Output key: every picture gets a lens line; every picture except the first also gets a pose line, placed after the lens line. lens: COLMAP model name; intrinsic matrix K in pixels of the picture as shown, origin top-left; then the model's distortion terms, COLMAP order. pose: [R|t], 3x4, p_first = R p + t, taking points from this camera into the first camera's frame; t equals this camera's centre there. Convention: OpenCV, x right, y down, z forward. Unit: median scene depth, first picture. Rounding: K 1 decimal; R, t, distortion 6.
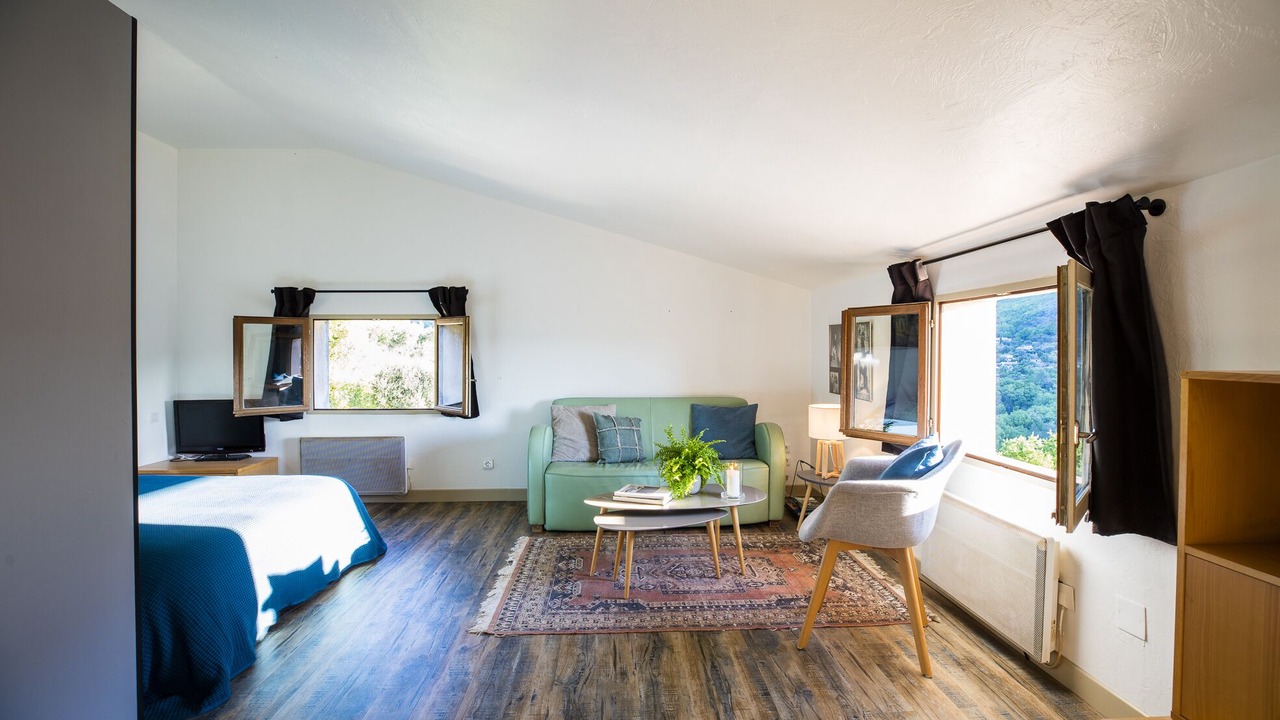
lens RADIAL K [[616.3, 0, 634.8], [0, 616.3, 363.6], [0, 0, 1]] dist [-0.032145, -0.000312]
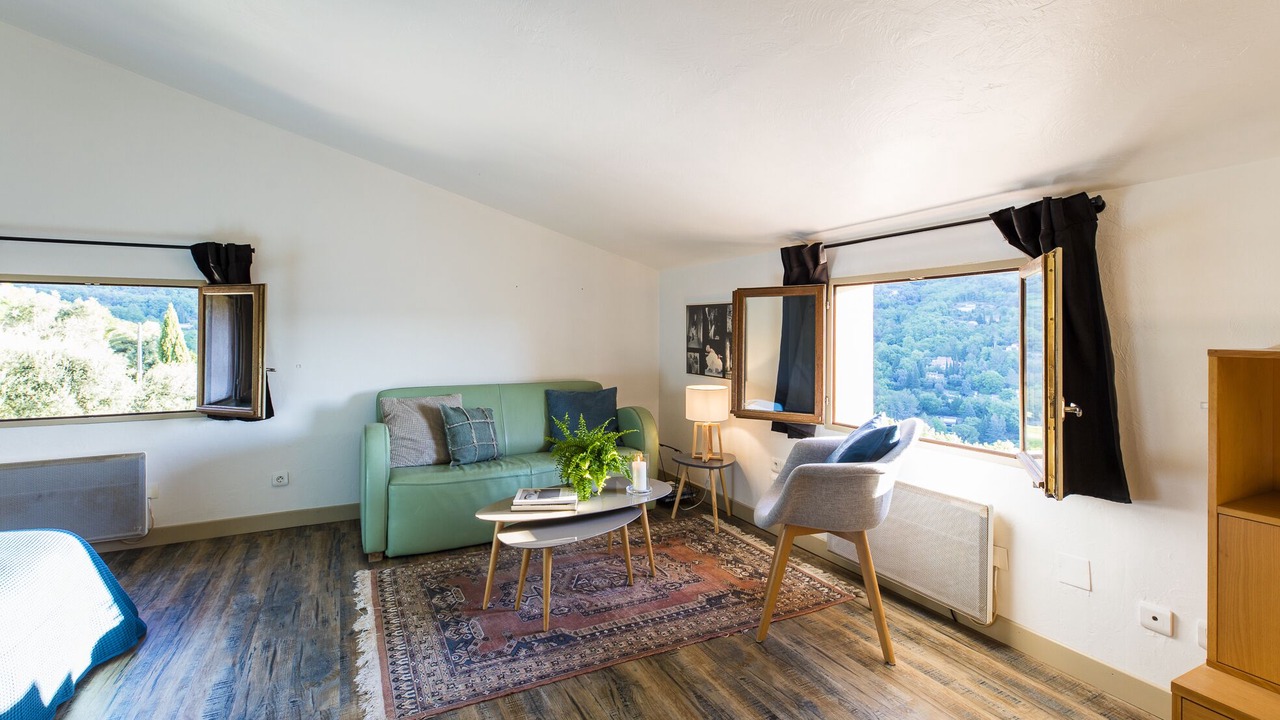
lens RADIAL K [[615.7, 0, 641.5], [0, 615.7, 329.1], [0, 0, 1]] dist [0.009662, 0.000263]
pose [[0.907597, 0.004130, 0.419821, -0.211617], [0.006571, 0.999689, -0.024041, -0.001328], [-0.419790, 0.024578, 0.907288, 0.156435]]
